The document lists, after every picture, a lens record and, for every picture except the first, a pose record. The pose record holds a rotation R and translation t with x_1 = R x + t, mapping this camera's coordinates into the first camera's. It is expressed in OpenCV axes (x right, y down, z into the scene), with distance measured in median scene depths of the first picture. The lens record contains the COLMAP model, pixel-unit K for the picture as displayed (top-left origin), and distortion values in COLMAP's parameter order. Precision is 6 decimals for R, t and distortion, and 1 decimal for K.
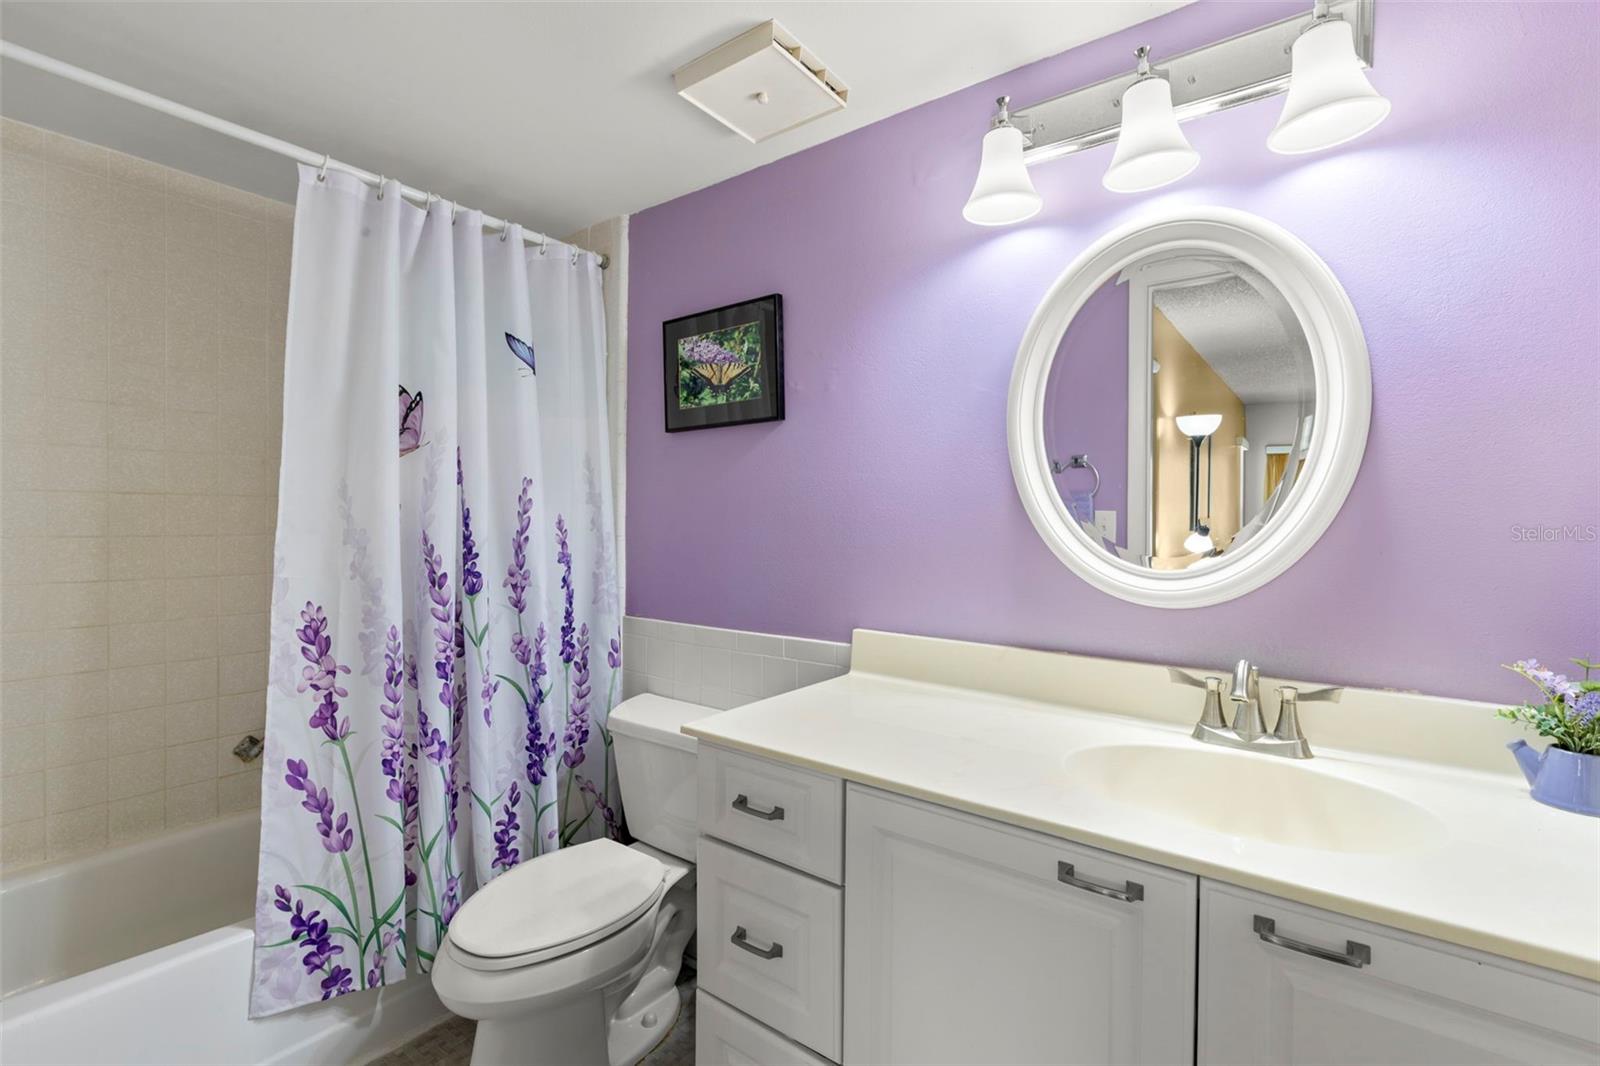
lens RADIAL K [[719.5, 0, 795.8], [0, 719.5, 522.5], [0, 0, 1]] dist [0.000287, -0.000326]
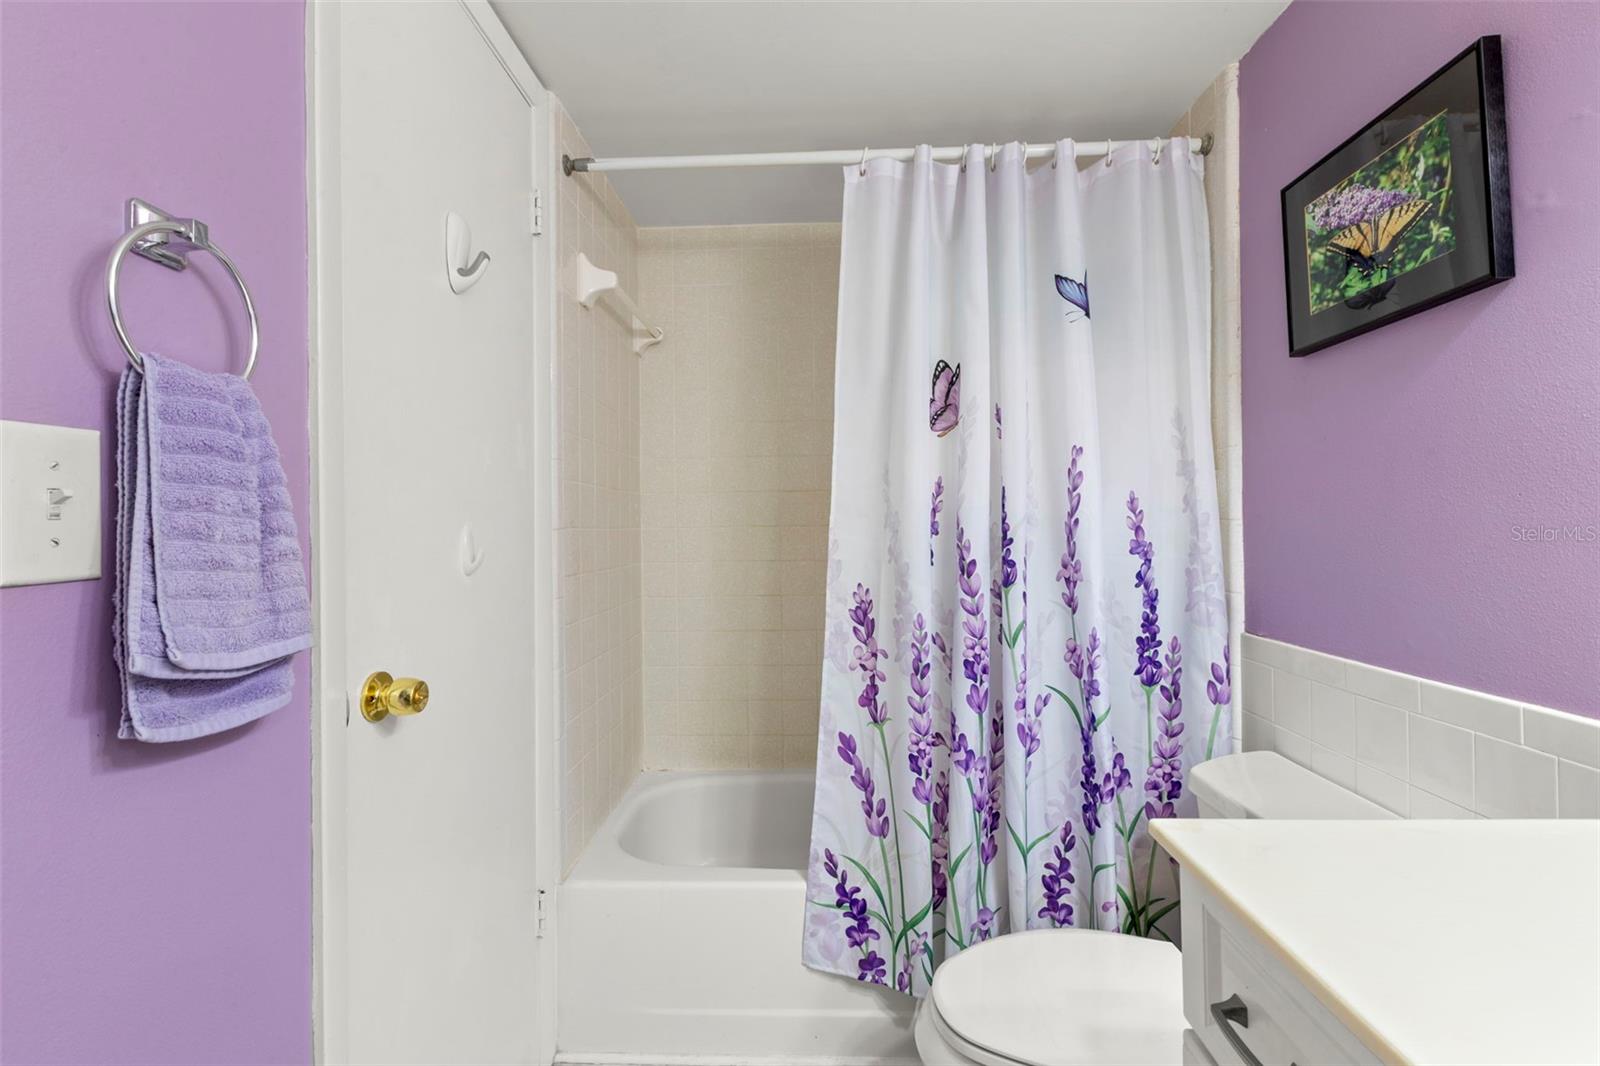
lens RADIAL K [[719.5, 0, 795.8], [0, 719.5, 522.5], [0, 0, 1]] dist [0.000287, -0.000326]
pose [[0.571861, -0.019107, -0.820128, 0.111000], [0.015219, 0.999804, -0.012681, 0.030676], [0.820210, -0.005229, 0.572039, 0.301936]]
